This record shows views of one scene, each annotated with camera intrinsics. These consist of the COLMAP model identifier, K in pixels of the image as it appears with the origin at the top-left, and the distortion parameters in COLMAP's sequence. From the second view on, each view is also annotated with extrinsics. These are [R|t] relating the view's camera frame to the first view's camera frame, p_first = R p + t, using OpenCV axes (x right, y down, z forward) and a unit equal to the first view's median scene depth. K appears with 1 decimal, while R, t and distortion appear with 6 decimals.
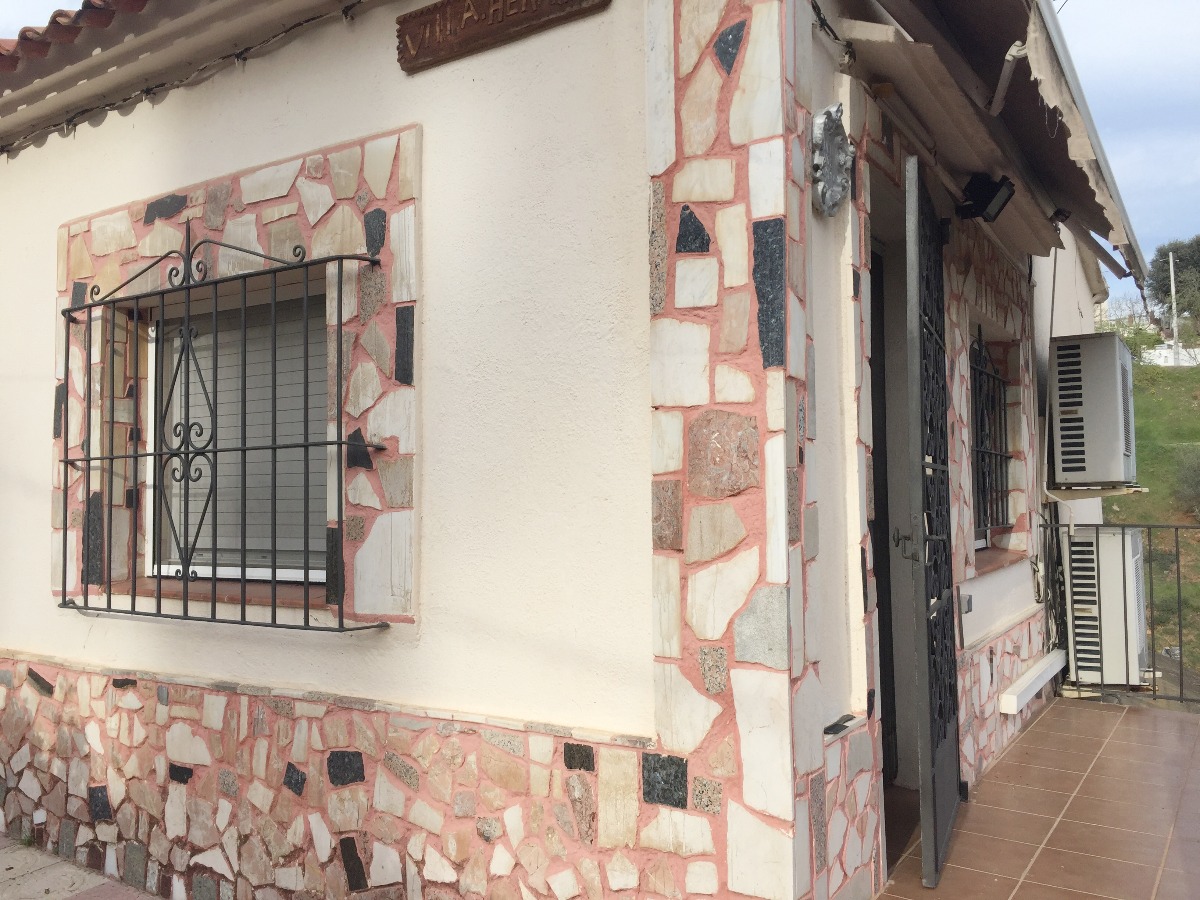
lens RADIAL K [[1022.5, 0, 601.7], [0, 1022.5, 445.1], [0, 0, 1]] dist [0.073425, -0.094502]
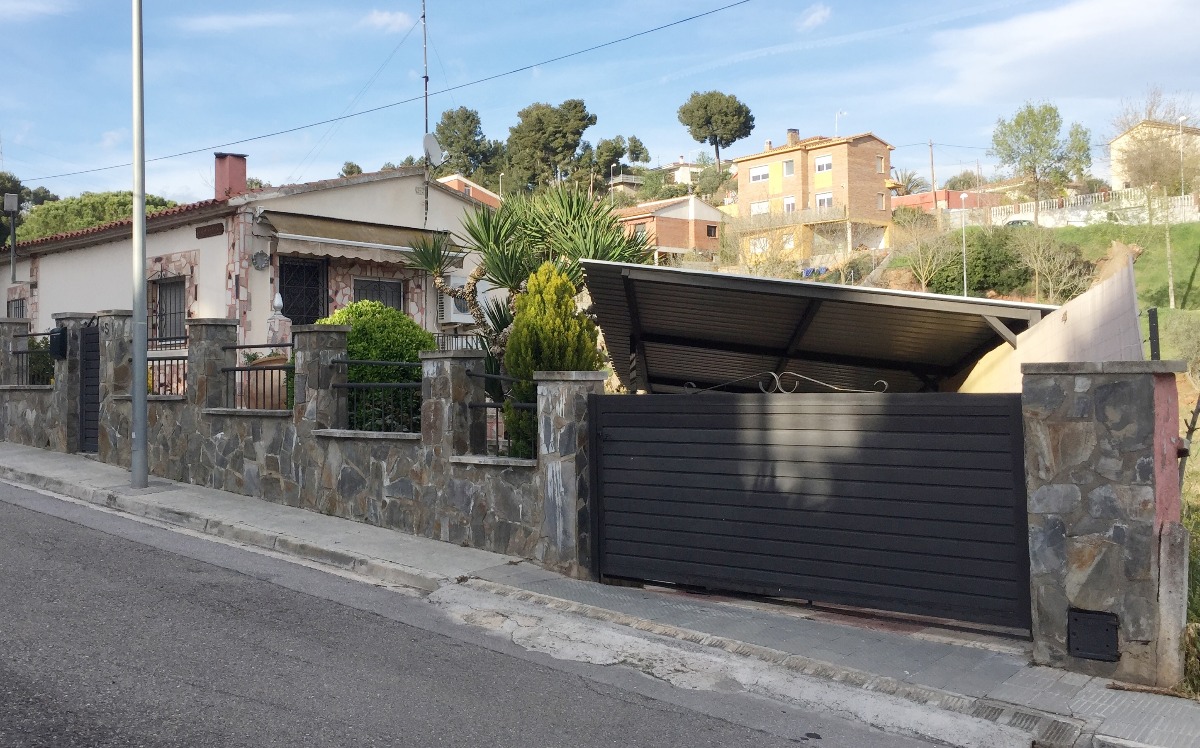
lens RADIAL K [[1159.7, 0, 526.3], [0, 1159.7, 319.8], [0, 0, 1]] dist [0.069716, 0.000000]
pose [[0.979627, -0.011092, -0.200517, 1.697553], [0.010753, 0.999938, -0.002784, 0.046982], [0.200536, 0.000571, 0.979686, -2.869015]]
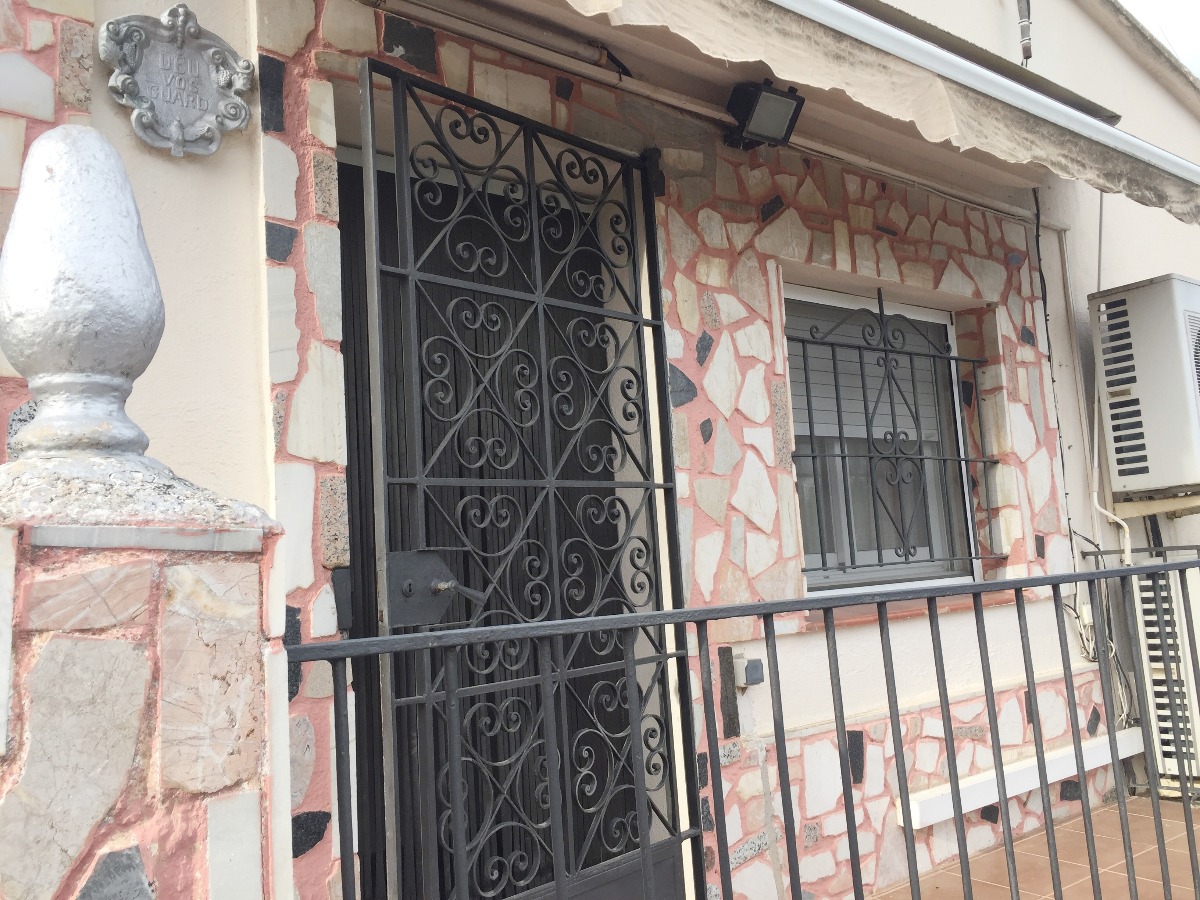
lens RADIAL K [[1022.5, 0, 603.7], [0, 1022.5, 445.4], [0, 0, 1]] dist [0.073425, -0.094502]
pose [[0.935662, -0.086336, -0.342173, 0.434318], [0.068882, 0.995642, -0.062864, 0.030075], [0.346109, 0.035250, 0.937532, 0.244908]]
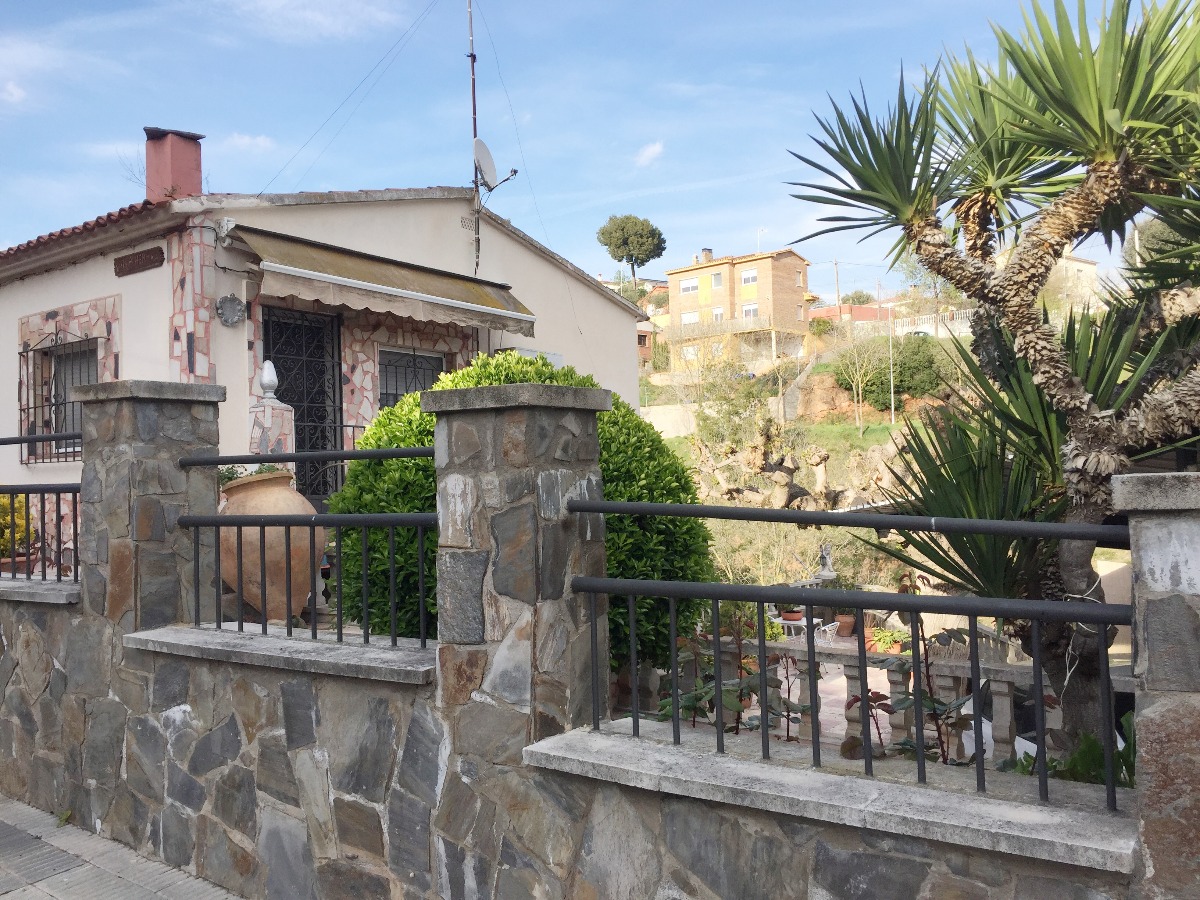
lens RADIAL K [[1022.5, 0, 613.8], [0, 1022.5, 451.7], [0, 0, 1]] dist [0.073425, -0.094502]
pose [[0.999099, -0.016632, -0.039048, 0.927387], [0.017622, 0.999528, 0.025169, 0.070158], [0.038611, -0.025834, 0.998920, -1.345303]]
